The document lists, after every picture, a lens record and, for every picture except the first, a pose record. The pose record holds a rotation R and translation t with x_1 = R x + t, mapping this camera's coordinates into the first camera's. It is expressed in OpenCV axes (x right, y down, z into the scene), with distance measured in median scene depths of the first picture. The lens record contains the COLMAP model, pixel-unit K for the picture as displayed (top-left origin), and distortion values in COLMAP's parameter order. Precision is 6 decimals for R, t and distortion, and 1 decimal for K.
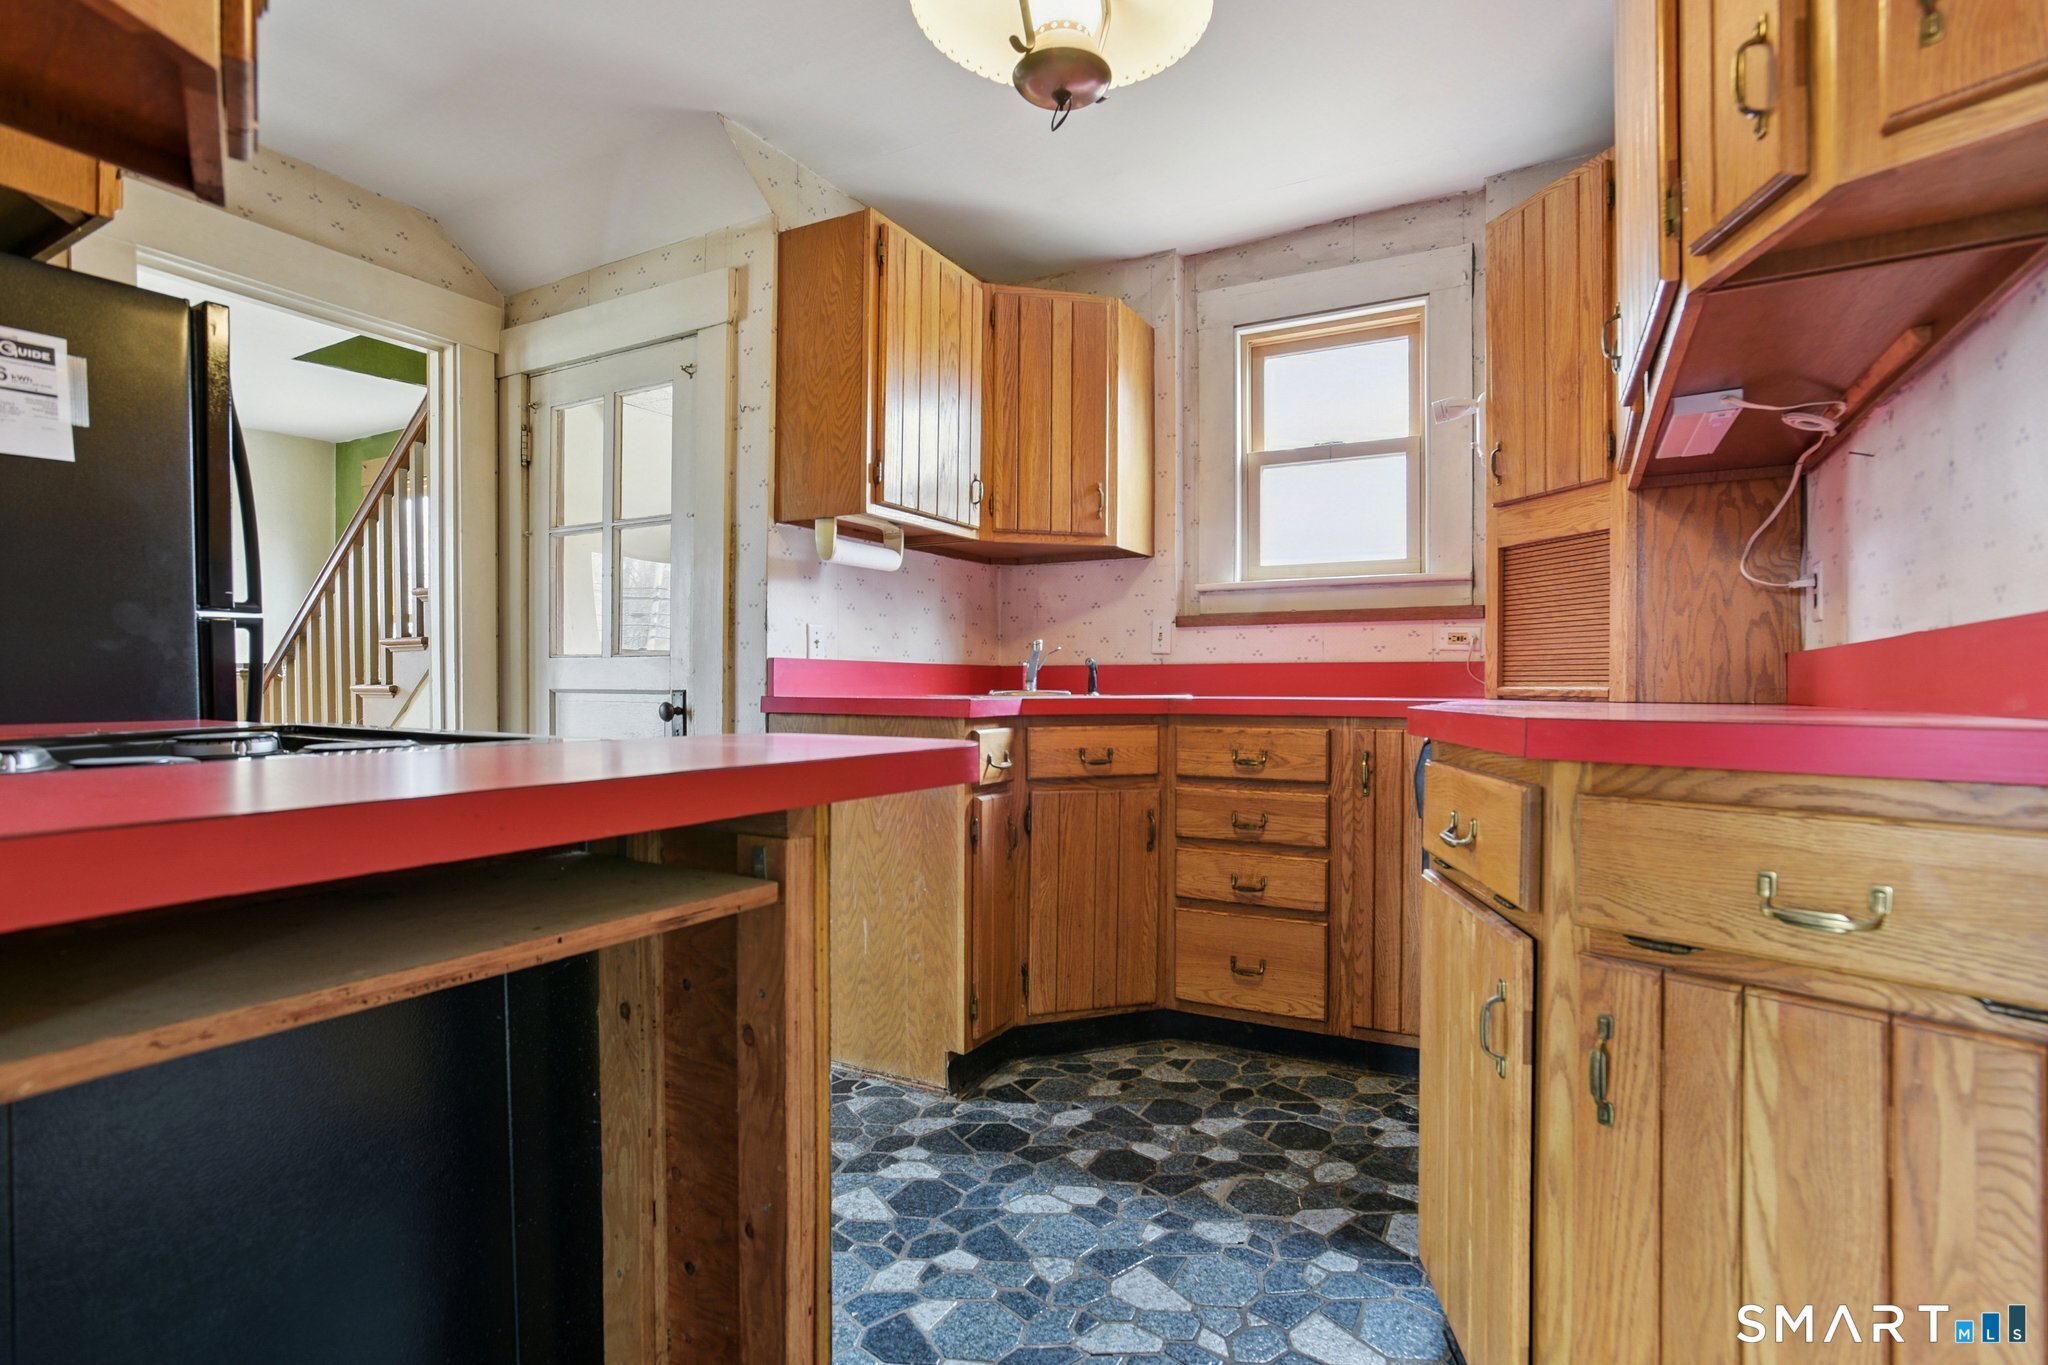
lens RADIAL K [[973.6, 0, 1039.8], [0, 973.6, 685.0], [0, 0, 1]] dist [-0.050013, 0.020459]
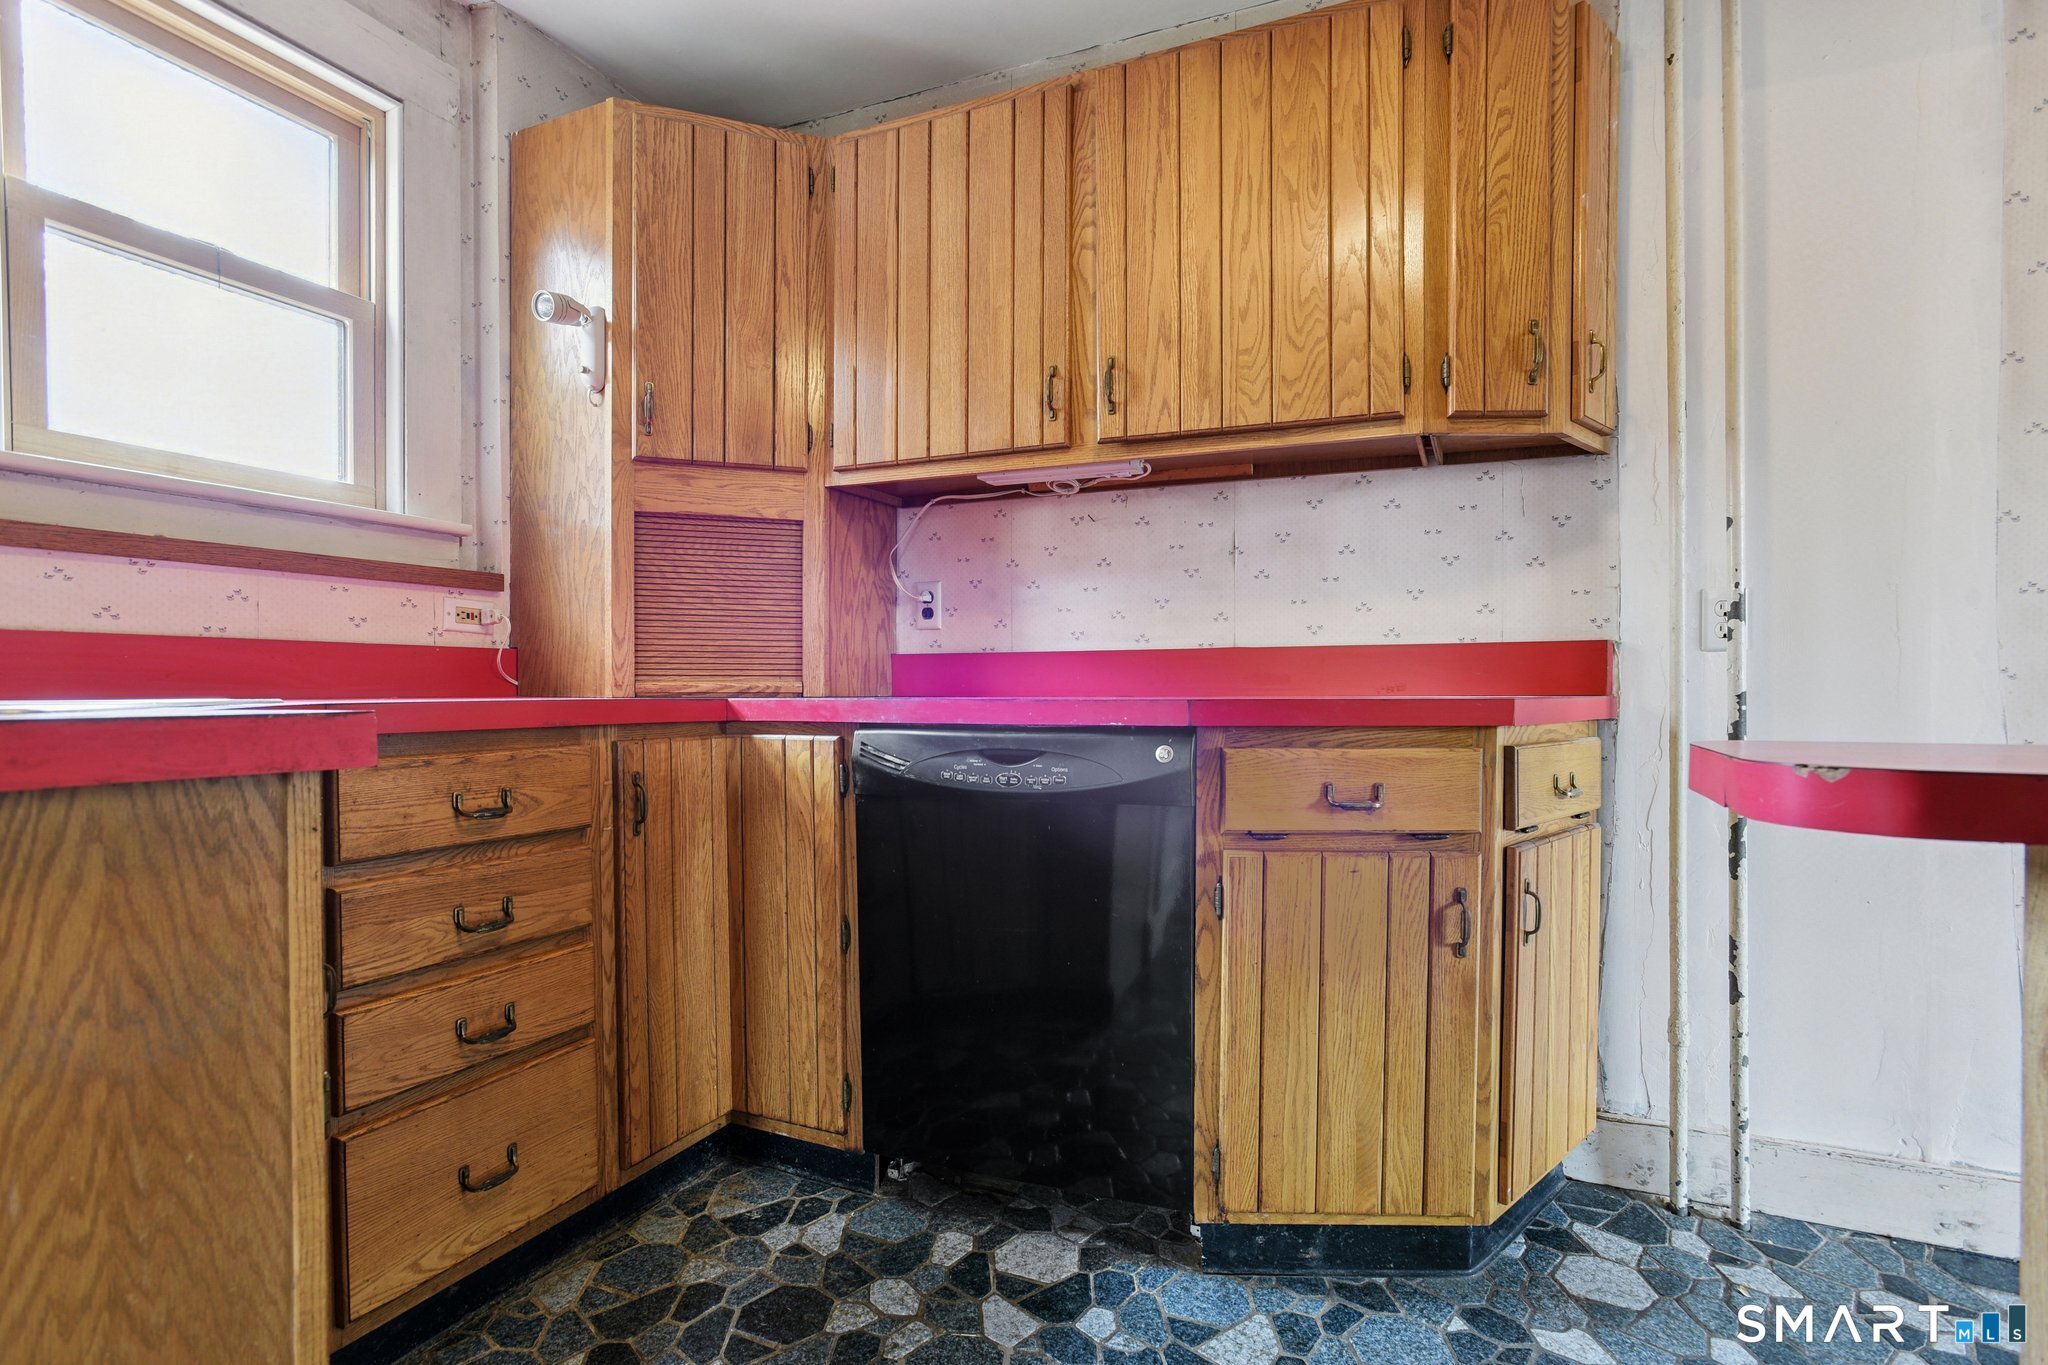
lens RADIAL K [[1004.0, 0, 1022.1], [0, 1004.0, 703.6], [0, 0, 1]] dist [-0.068418, 0.055527]
pose [[-0.067250, -0.016956, 0.997592, -0.407578], [-0.000475, 0.999856, 0.016962, 0.006193], [-0.997736, 0.000667, -0.067248, 0.776329]]
